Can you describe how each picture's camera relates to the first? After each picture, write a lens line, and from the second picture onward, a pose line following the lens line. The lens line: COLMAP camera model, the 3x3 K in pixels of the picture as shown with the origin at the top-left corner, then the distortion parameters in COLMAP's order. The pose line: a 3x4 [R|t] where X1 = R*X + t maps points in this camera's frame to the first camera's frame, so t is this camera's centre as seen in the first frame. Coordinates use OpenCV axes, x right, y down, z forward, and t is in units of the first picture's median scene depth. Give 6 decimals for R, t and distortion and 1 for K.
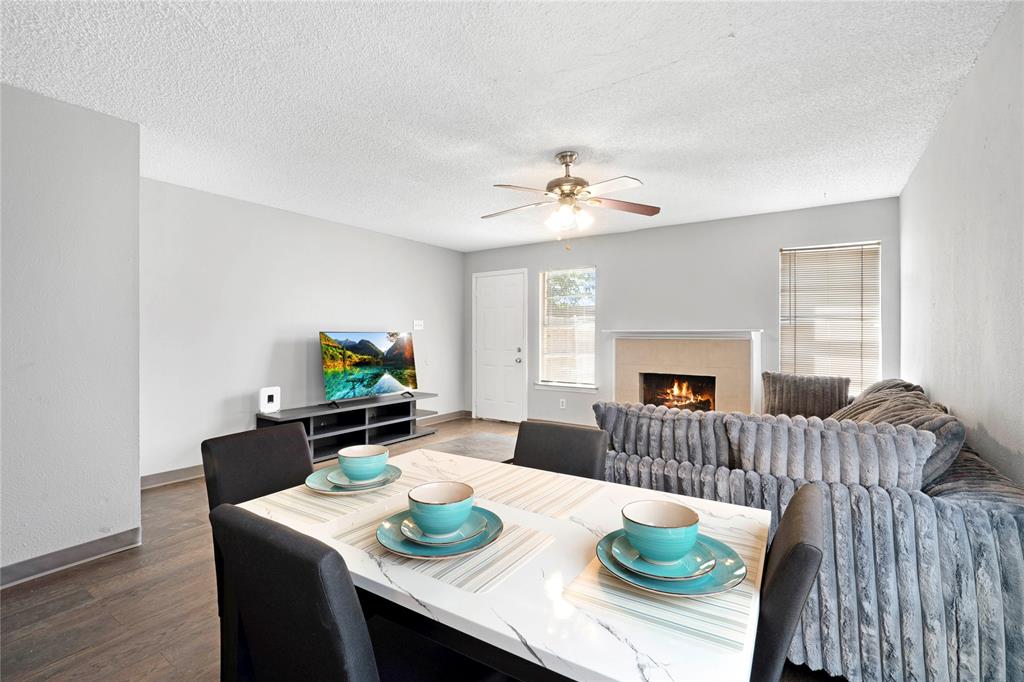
lens RADIAL K [[461.6, 0, 519.0], [0, 461.6, 337.0], [0, 0, 1]] dist [0.000506, 0.000124]
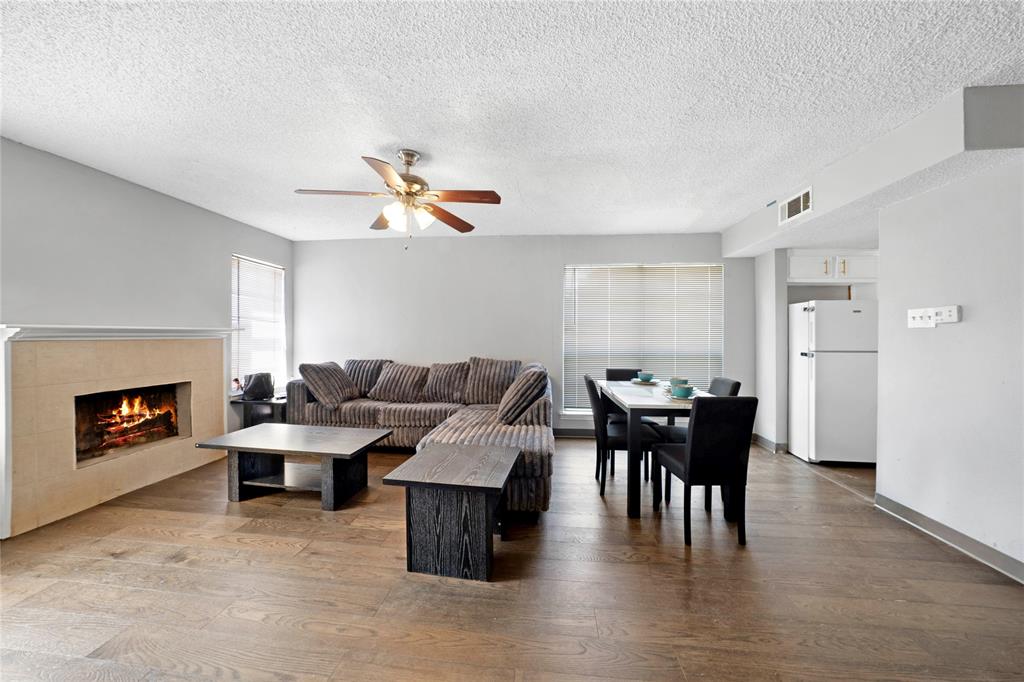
lens RADIAL K [[358.4, 0, 513.9], [0, 358.4, 342.8], [0, 0, 1]] dist [-0.017540, -0.000273]
pose [[-0.466213, -0.017798, 0.884494, -0.431359], [-0.005401, 0.999836, 0.017272, -0.000602], [-0.884656, 0.003275, -0.466233, 0.726487]]
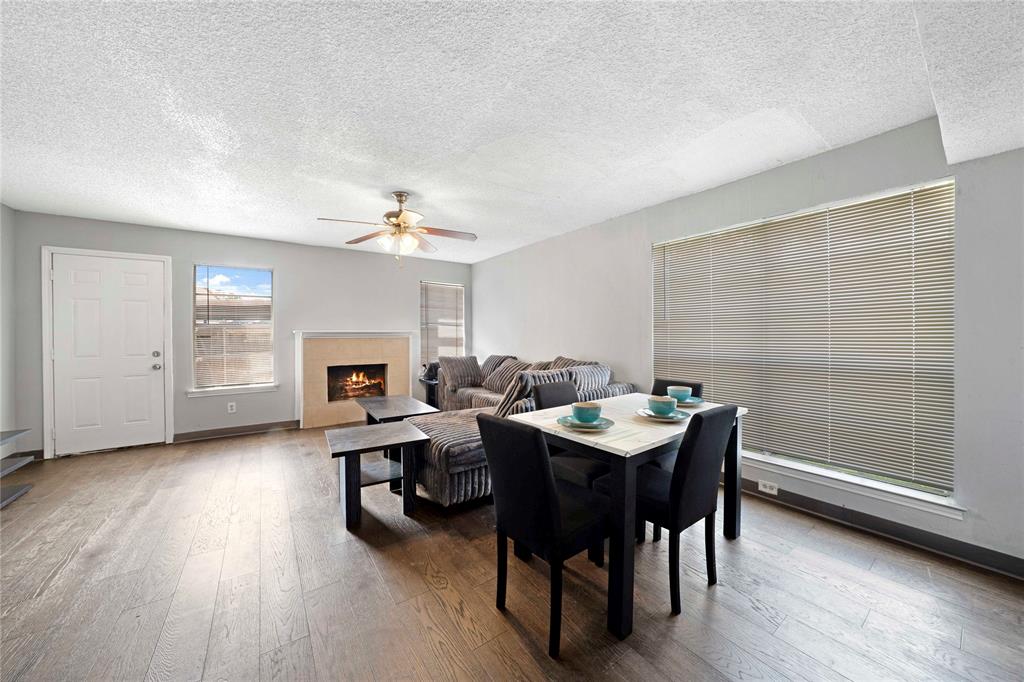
lens RADIAL K [[358.4, 0, 522.6], [0, 358.4, 334.9], [0, 0, 1]] dist [-0.017540, -0.000273]
pose [[0.338399, -0.003779, 0.940995, -0.447300], [0.008196, 0.999966, 0.001069, -0.001781], [-0.940967, 0.007351, 0.338419, 0.219689]]
